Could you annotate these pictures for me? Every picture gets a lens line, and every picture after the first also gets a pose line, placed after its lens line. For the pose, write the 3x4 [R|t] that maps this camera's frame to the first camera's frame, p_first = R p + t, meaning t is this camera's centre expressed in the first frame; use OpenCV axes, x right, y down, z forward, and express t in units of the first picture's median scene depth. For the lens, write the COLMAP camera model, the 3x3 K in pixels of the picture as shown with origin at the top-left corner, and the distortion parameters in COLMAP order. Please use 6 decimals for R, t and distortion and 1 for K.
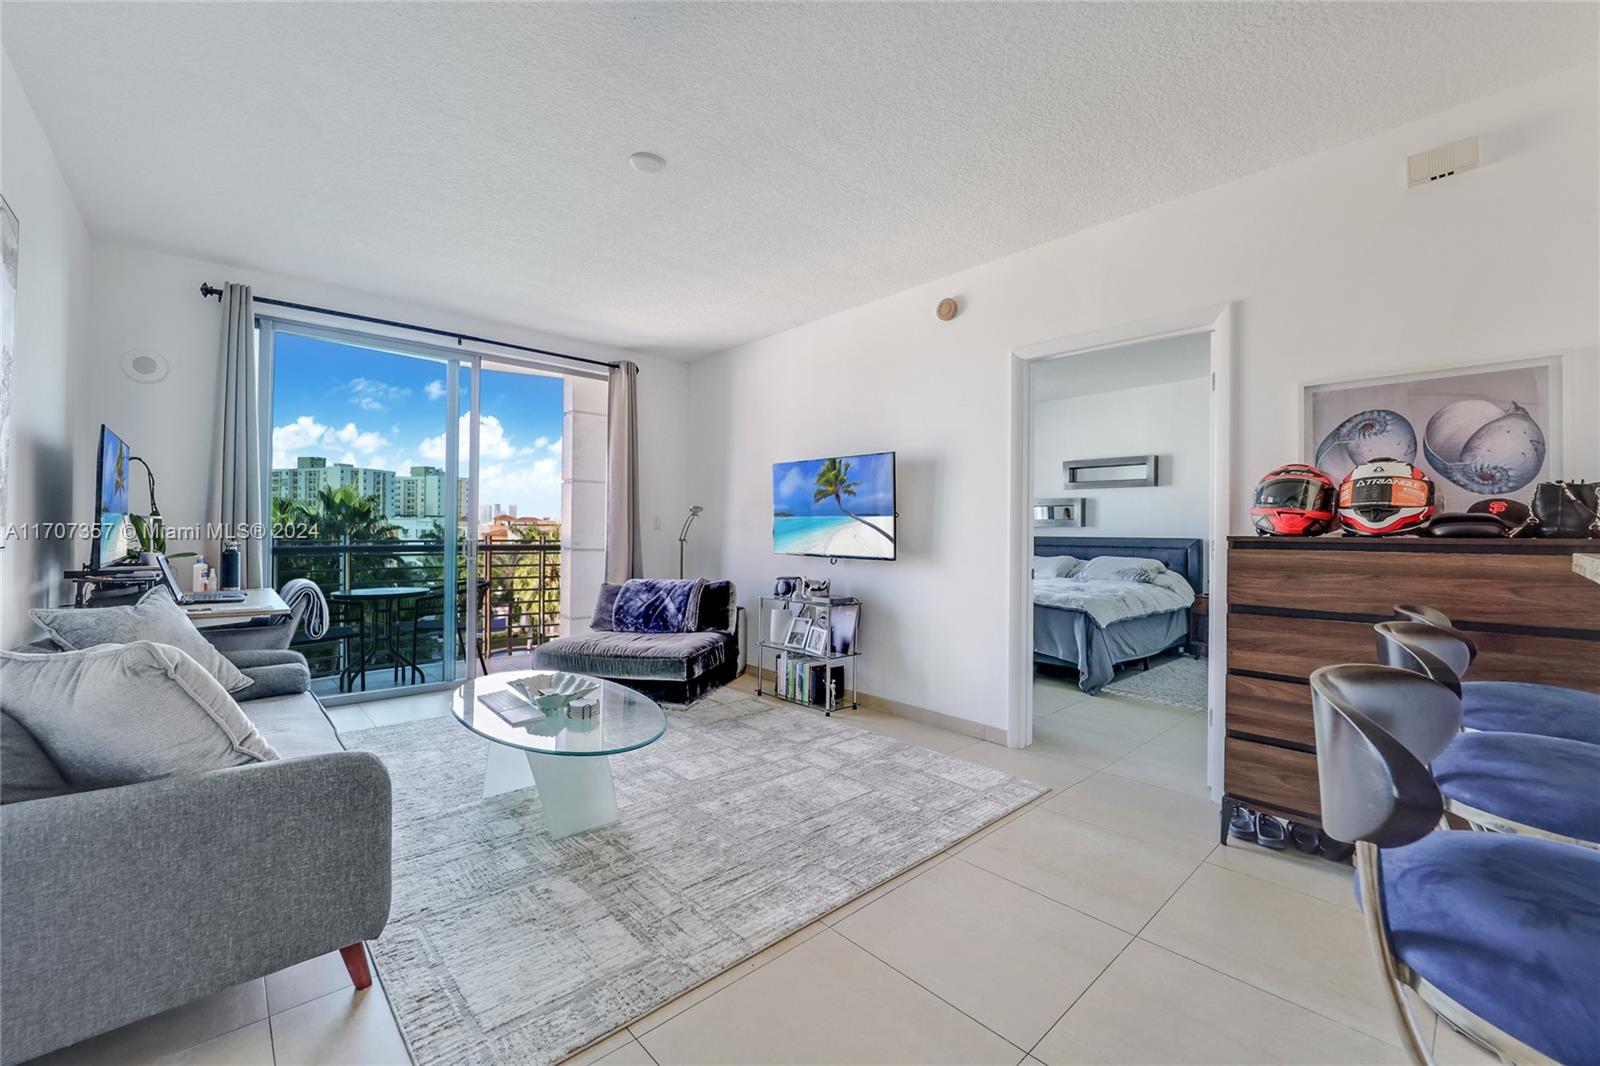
lens RADIAL K [[649.1, 0, 801.6], [0, 649.1, 529.4], [0, 0, 1]] dist [-0.012281, -0.000062]
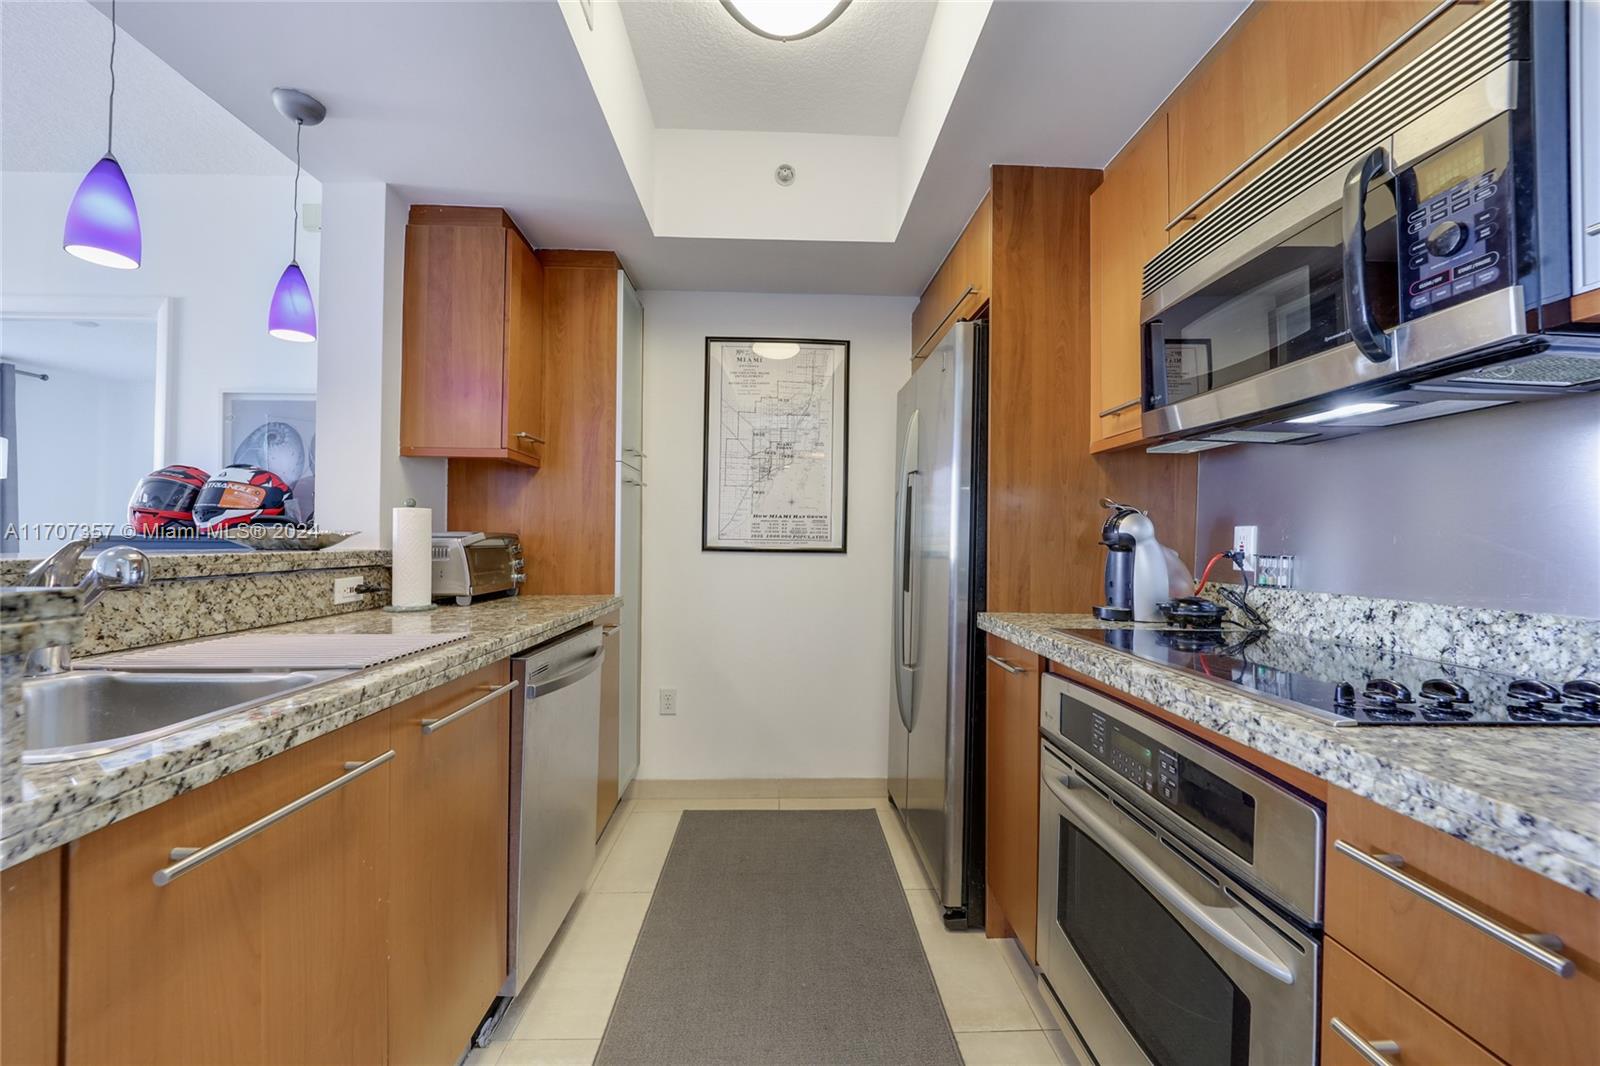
lens RADIAL K [[646.5, 0, 804.9], [0, 646.5, 533.6], [0, 0, 1]] dist [-0.014240, -0.000865]
pose [[0.647010, 0.006097, 0.762457, 0.461468], [-0.006836, 0.999974, -0.002196, 0.001694], [-0.762451, -0.003791, 0.647035, -0.294161]]
